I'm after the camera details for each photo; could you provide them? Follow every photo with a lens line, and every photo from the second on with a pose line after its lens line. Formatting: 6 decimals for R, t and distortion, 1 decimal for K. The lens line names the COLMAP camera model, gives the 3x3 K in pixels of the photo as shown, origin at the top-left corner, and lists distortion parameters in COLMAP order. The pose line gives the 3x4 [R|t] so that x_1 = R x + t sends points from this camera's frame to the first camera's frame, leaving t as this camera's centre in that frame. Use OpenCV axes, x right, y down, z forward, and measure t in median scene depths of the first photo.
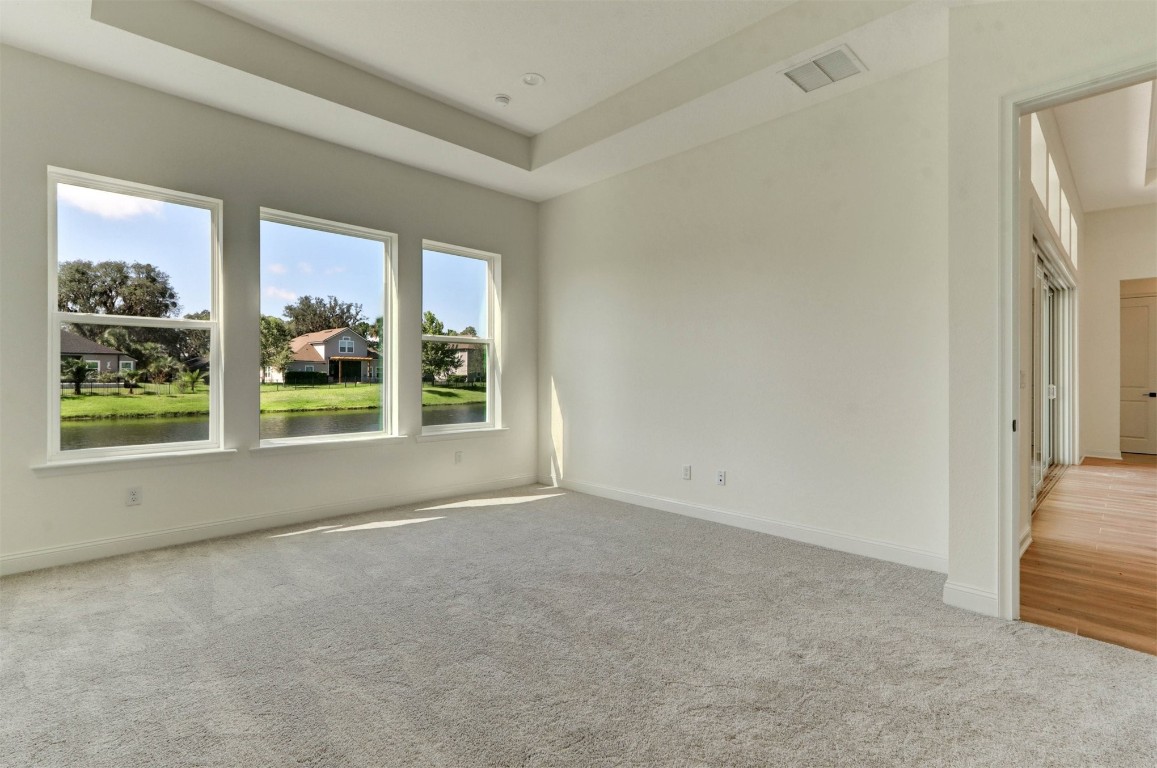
lens RADIAL K [[538.0, 0, 573.1], [0, 538.0, 374.0], [0, 0, 1]] dist [-0.004328, 0.005083]
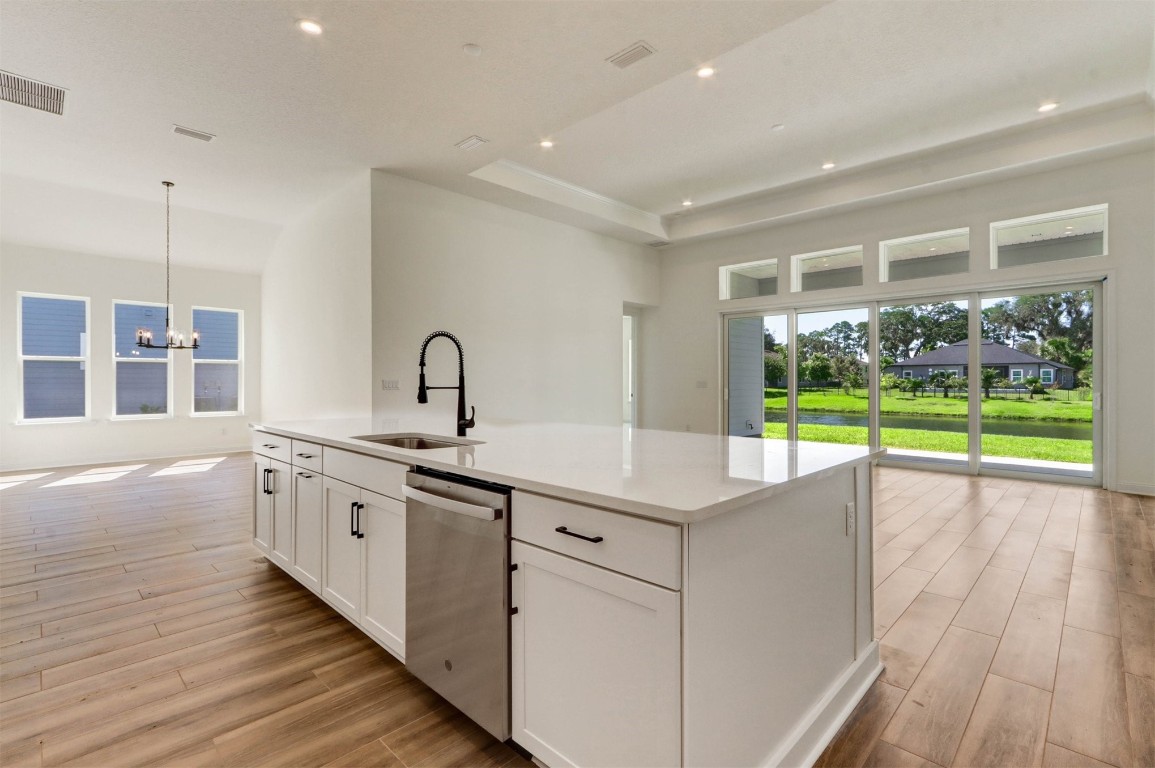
lens RADIAL K [[537.0, 0, 564.9], [0, 537.0, 382.4], [0, 0, 1]] dist [-0.004328, 0.005083]
pose [[0.017545, 0.000484, -0.999846, 0.222138], [0.002250, 0.999997, 0.000523, -0.000095], [0.999844, -0.002259, 0.017544, 0.019901]]
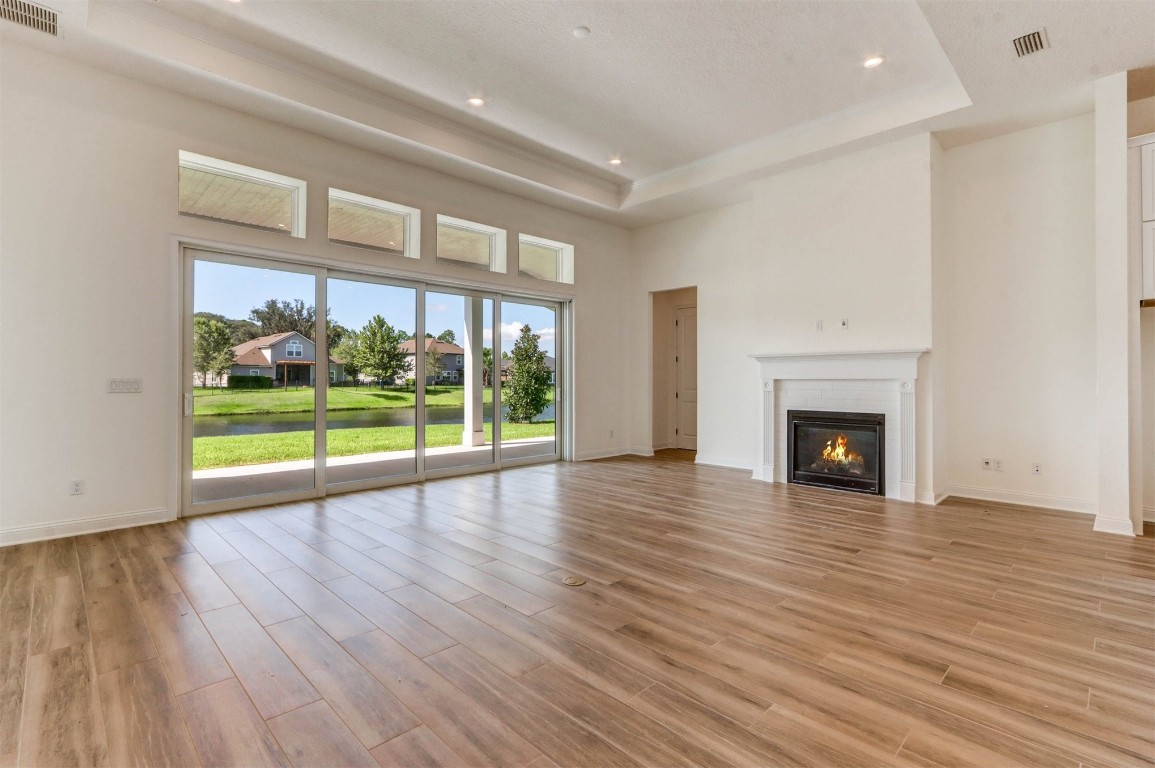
lens RADIAL K [[537.0, 0, 579.8], [0, 537.0, 377.6], [0, 0, 1]] dist [-0.004328, 0.005083]
pose [[0.999891, -0.002489, 0.014519, 0.118612], [0.002473, 0.999996, 0.001129, -0.000509], [-0.014522, -0.001093, 0.999894, -0.011967]]
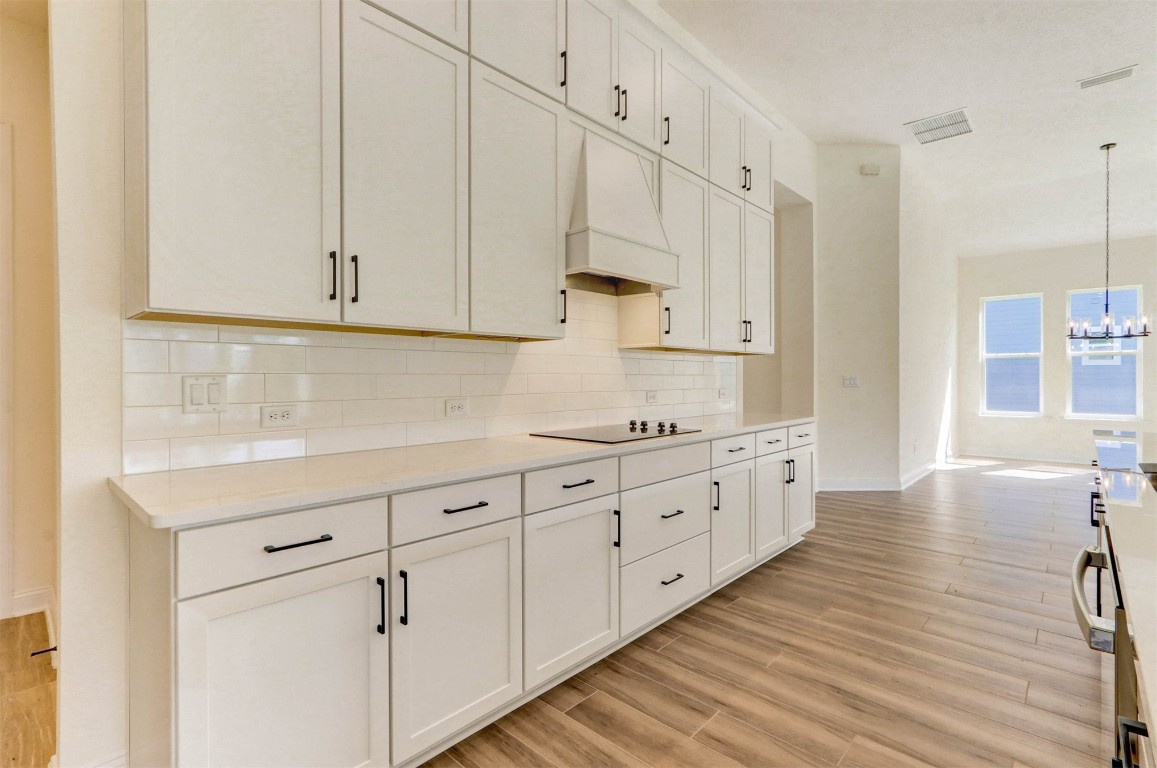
lens RADIAL K [[538.0, 0, 578.0], [0, 538.0, 378.0], [0, 0, 1]] dist [-0.004328, 0.005083]
pose [[-0.998790, -0.000086, -0.049169, 0.207869], [0.000052, 0.999996, -0.002804, -0.000003], [0.049169, -0.002803, -0.998787, 0.030613]]
